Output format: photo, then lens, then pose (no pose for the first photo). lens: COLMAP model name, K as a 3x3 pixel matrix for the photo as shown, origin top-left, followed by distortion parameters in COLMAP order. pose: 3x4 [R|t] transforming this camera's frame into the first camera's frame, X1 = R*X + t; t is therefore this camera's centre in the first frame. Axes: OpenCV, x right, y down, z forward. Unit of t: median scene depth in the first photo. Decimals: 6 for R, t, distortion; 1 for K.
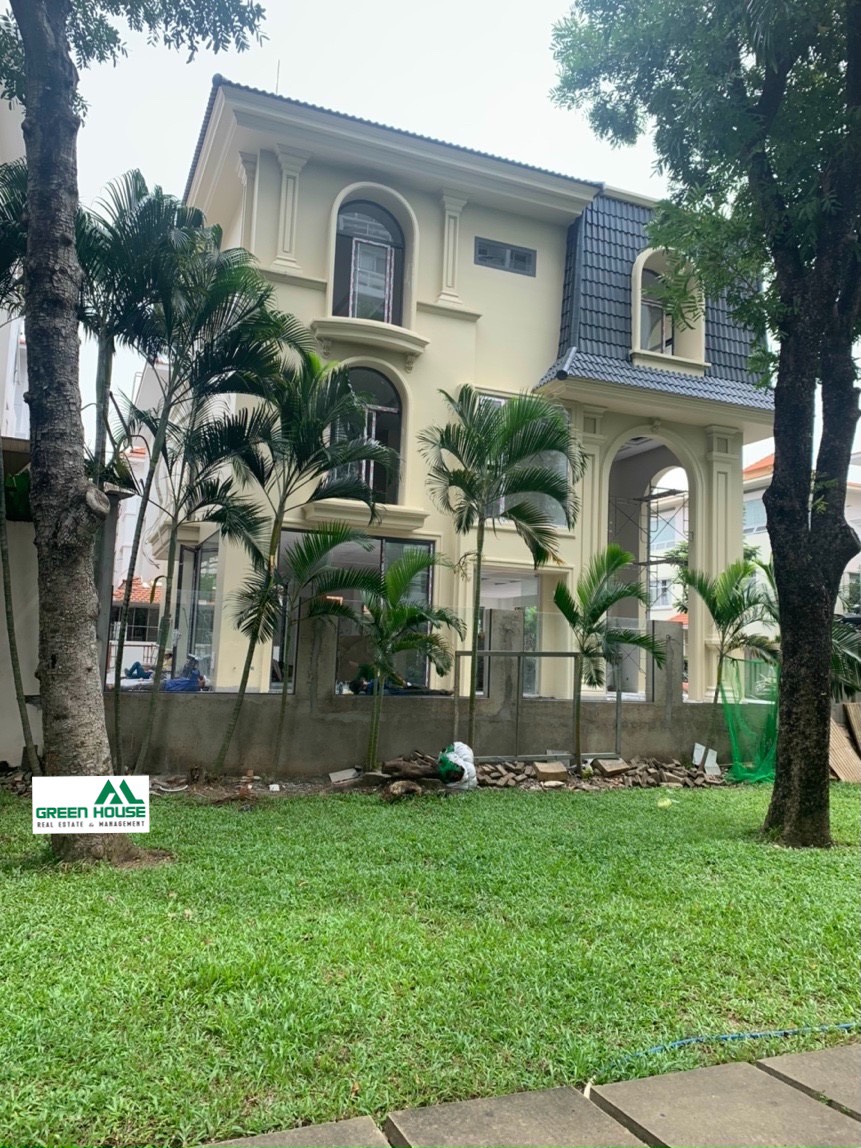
lens RADIAL K [[843.6, 0, 430.5], [0, 843.6, 574.0], [0, 0, 1]] dist [0.060976, -0.133708]
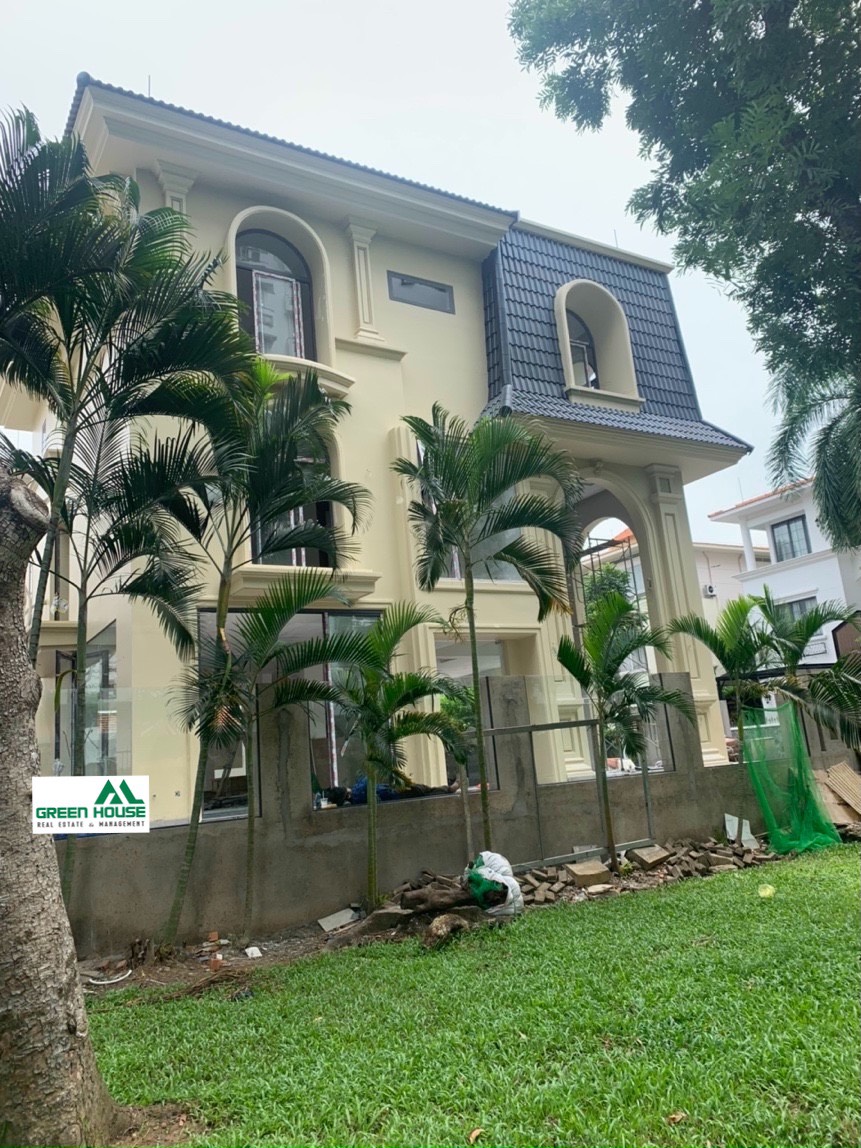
lens RADIAL K [[858.1, 0, 423.9], [0, 858.1, 573.7], [0, 0, 1]] dist [-0.000285, -0.001407]
pose [[0.980936, -0.087072, 0.173732, -0.117068], [0.107905, 0.987568, -0.114305, 0.030025], [-0.161619, 0.130873, 0.978137, 0.192752]]
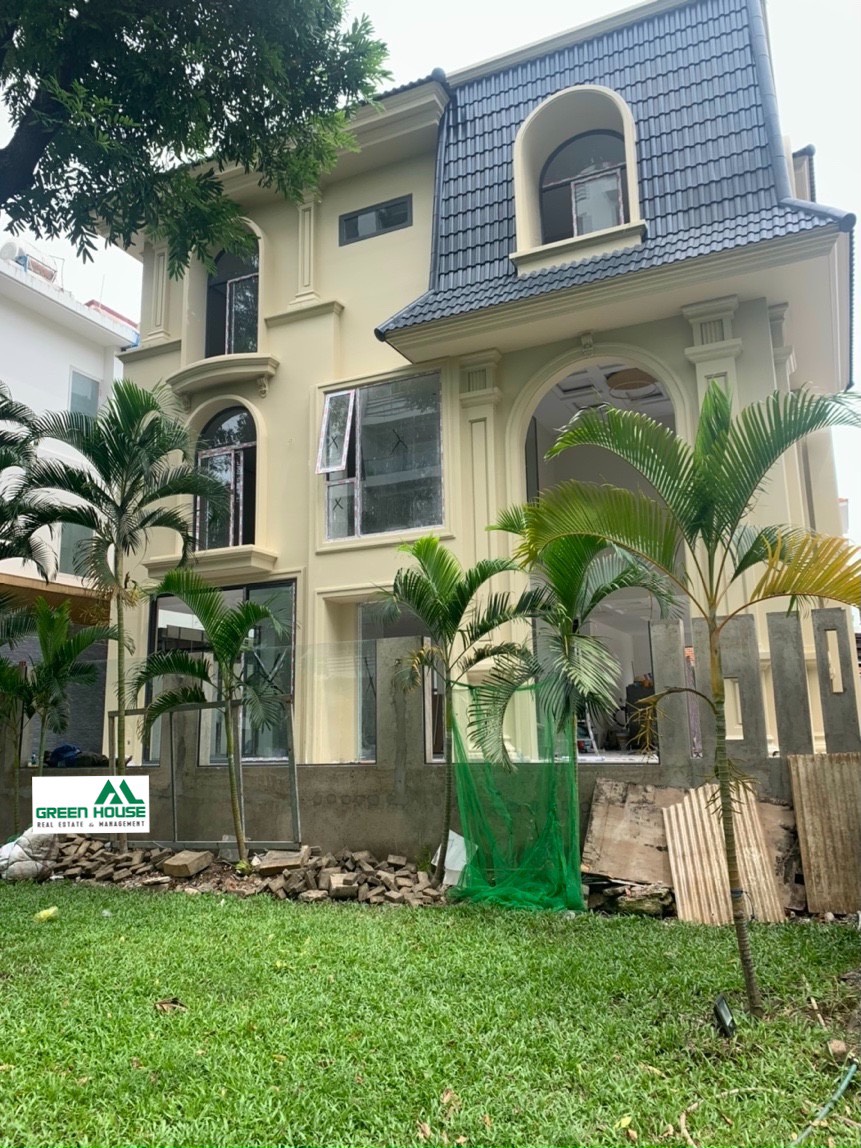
lens RADIAL K [[884.5, 0, 432.6], [0, 884.5, 566.6], [0, 0, 1]] dist [0.007355, -0.003629]
pose [[0.682565, -0.189713, -0.705772, 0.846669], [0.118187, 0.981662, -0.149572, 0.112554], [0.721205, 0.018680, 0.692470, 0.577690]]
